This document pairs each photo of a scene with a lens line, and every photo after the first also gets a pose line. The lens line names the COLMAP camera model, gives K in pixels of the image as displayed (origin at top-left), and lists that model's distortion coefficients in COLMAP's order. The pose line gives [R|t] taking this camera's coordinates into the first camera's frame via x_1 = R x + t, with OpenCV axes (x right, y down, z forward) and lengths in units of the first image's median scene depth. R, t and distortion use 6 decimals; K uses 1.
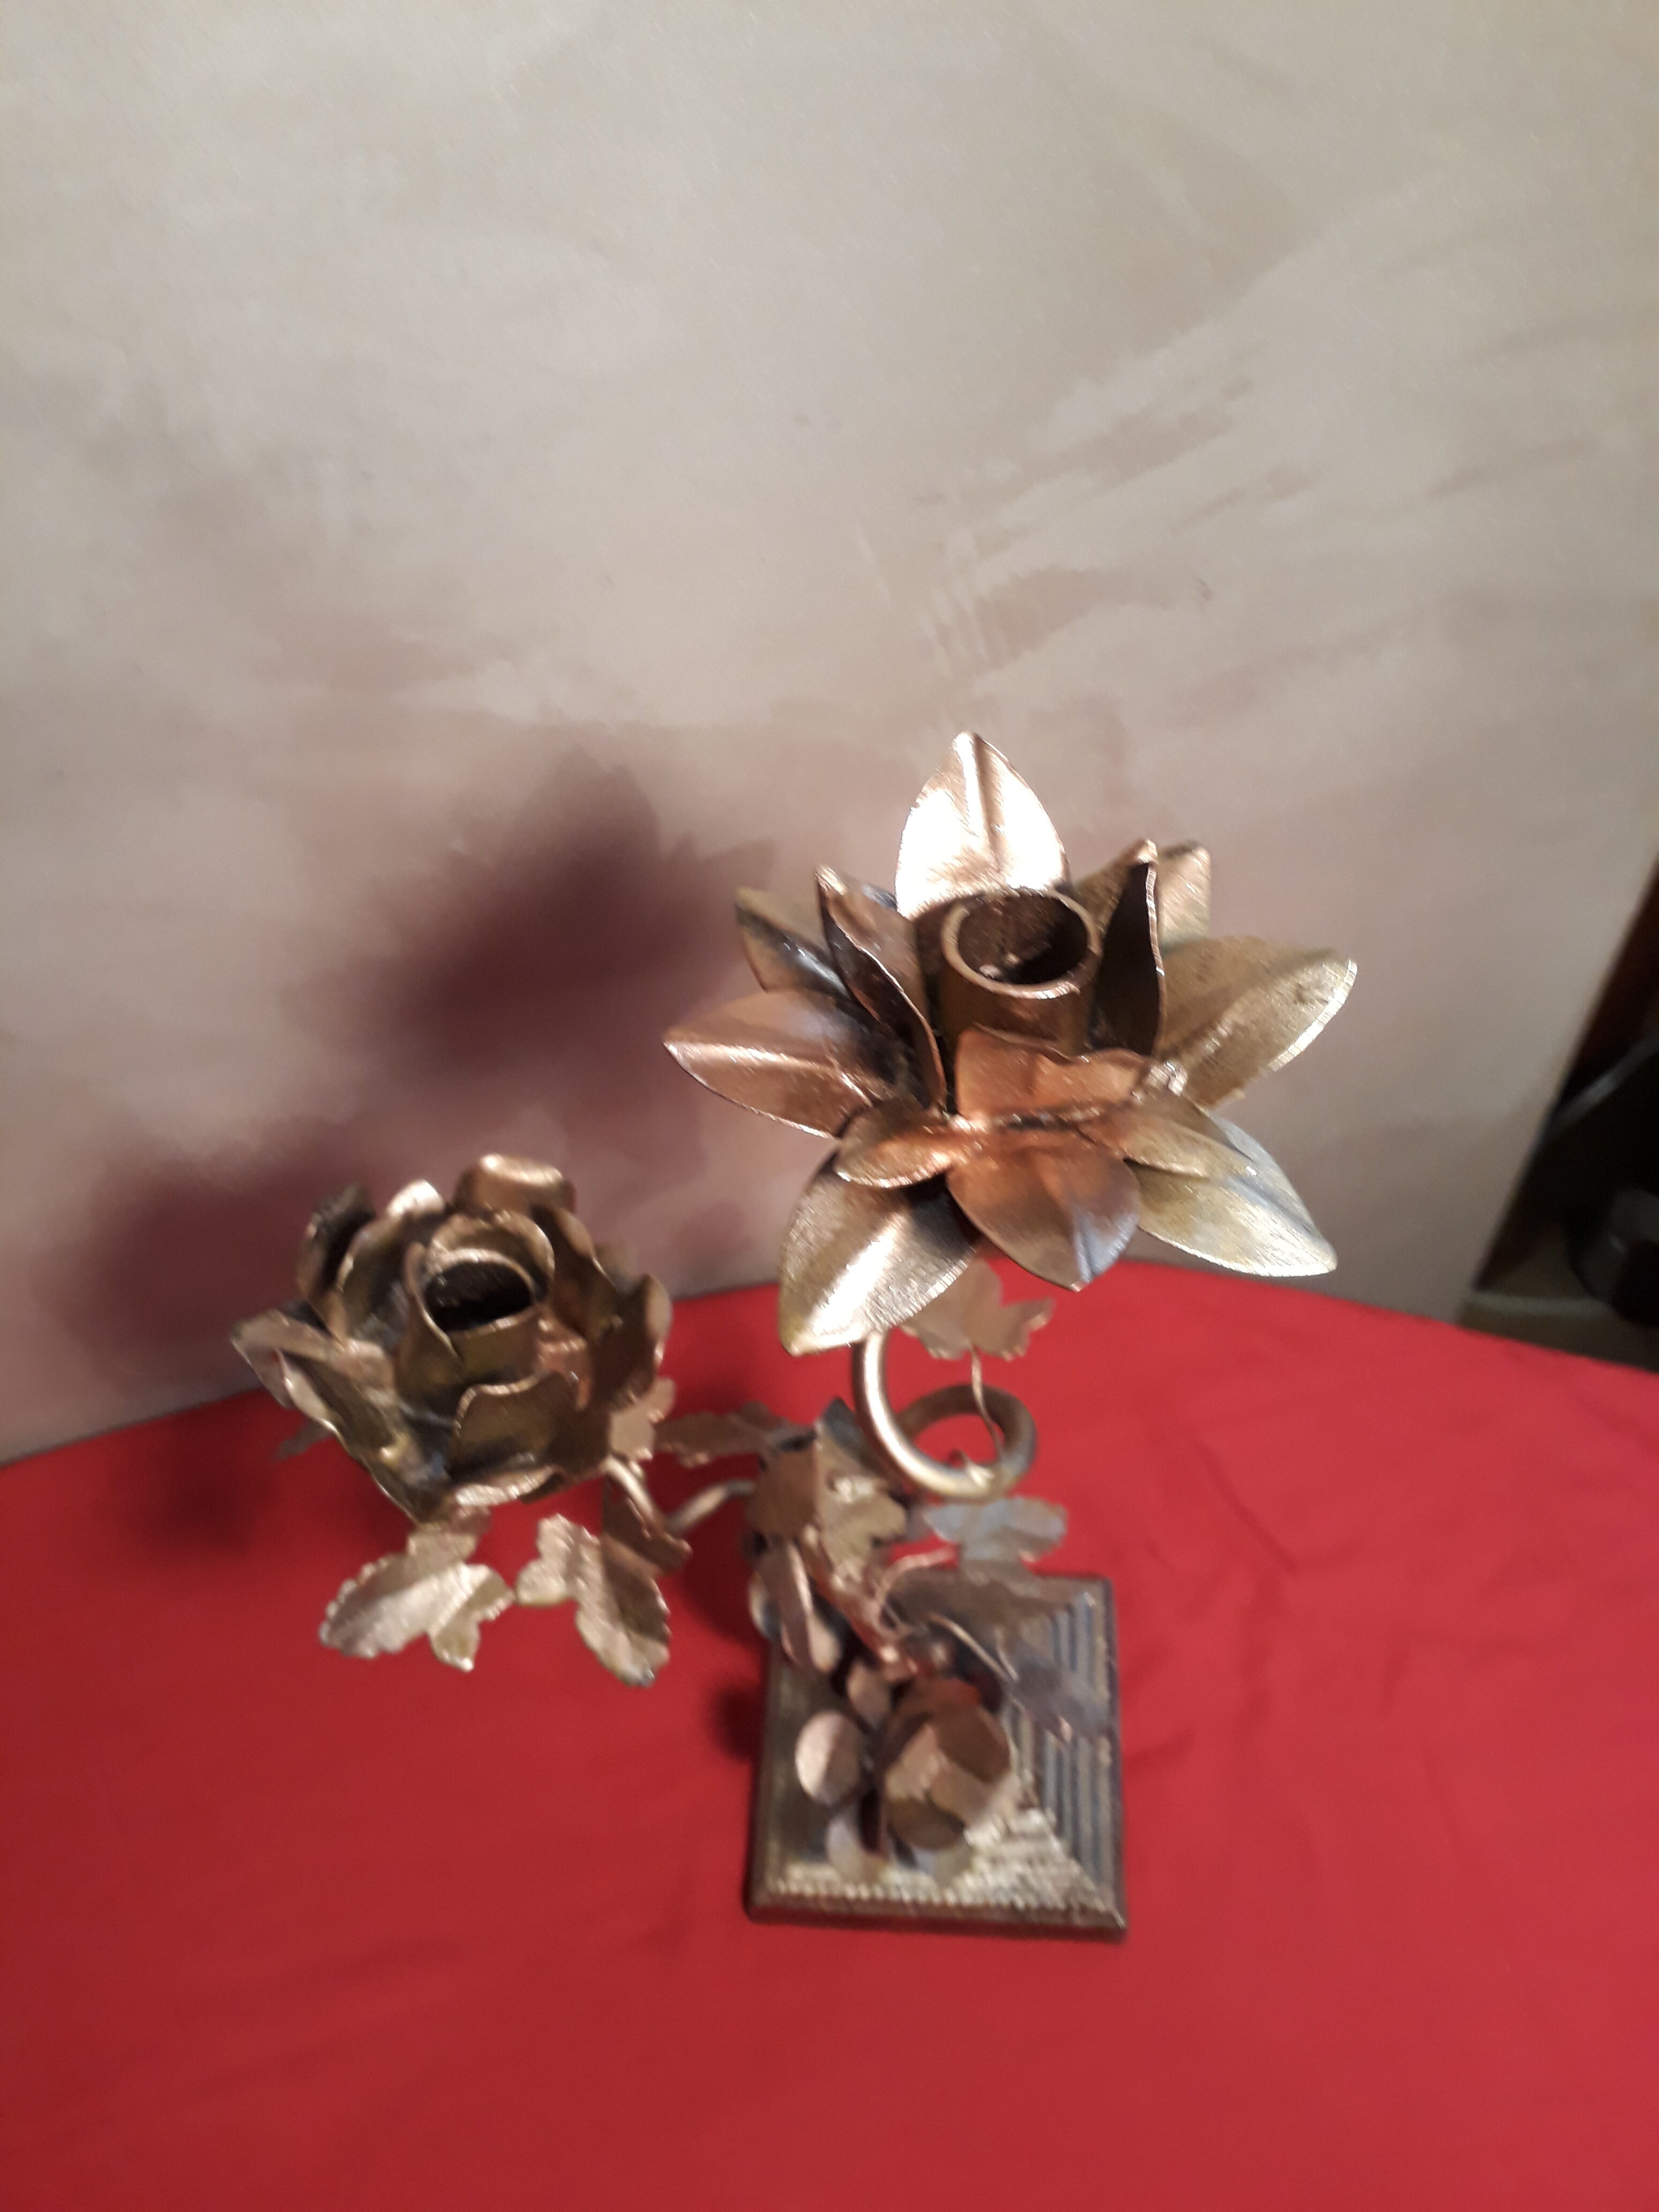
lens RADIAL K [[1691.0, 0, 829.5], [0, 1691.0, 1106.0], [0, 0, 1]] dist [0.097932, -0.166814]
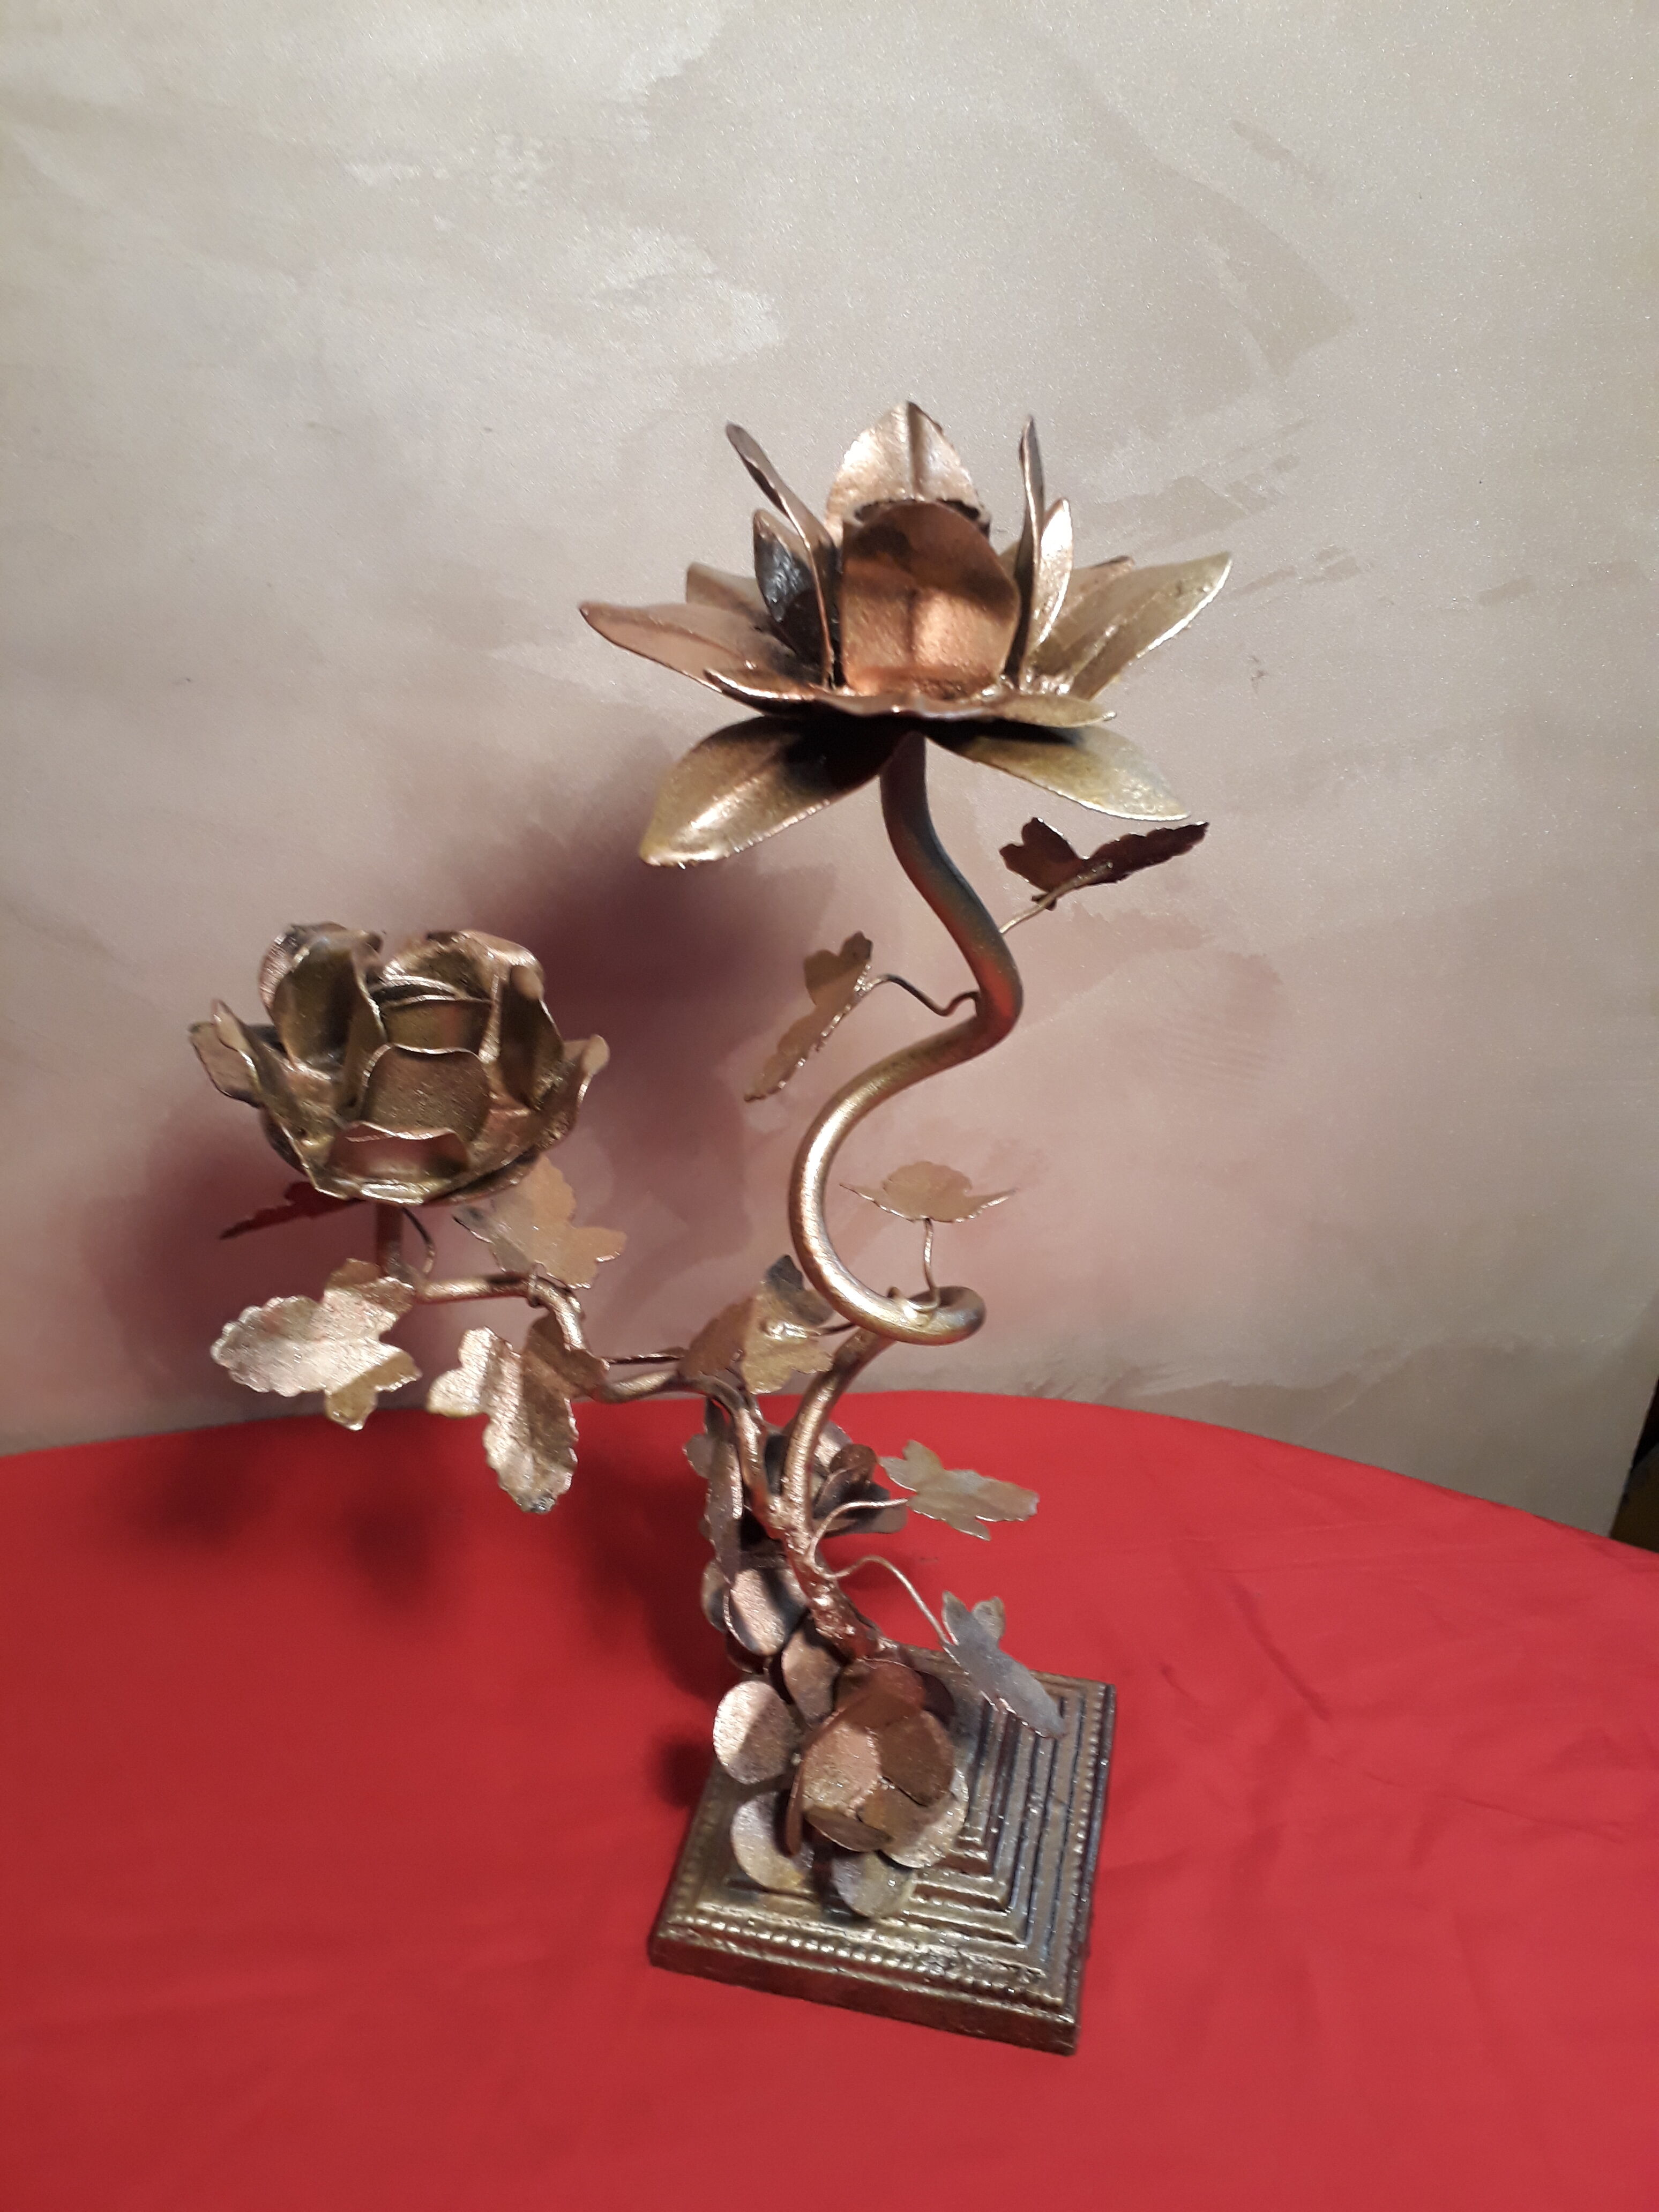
lens RADIAL K [[1691.0, 0, 829.5], [0, 1691.0, 1106.0], [0, 0, 1]] dist [0.097932, -0.166814]
pose [[0.987547, 0.092610, -0.127178, 0.134612], [-0.124140, 0.955298, -0.268318, 0.321510], [0.096644, 0.280765, 0.954898, 0.043238]]
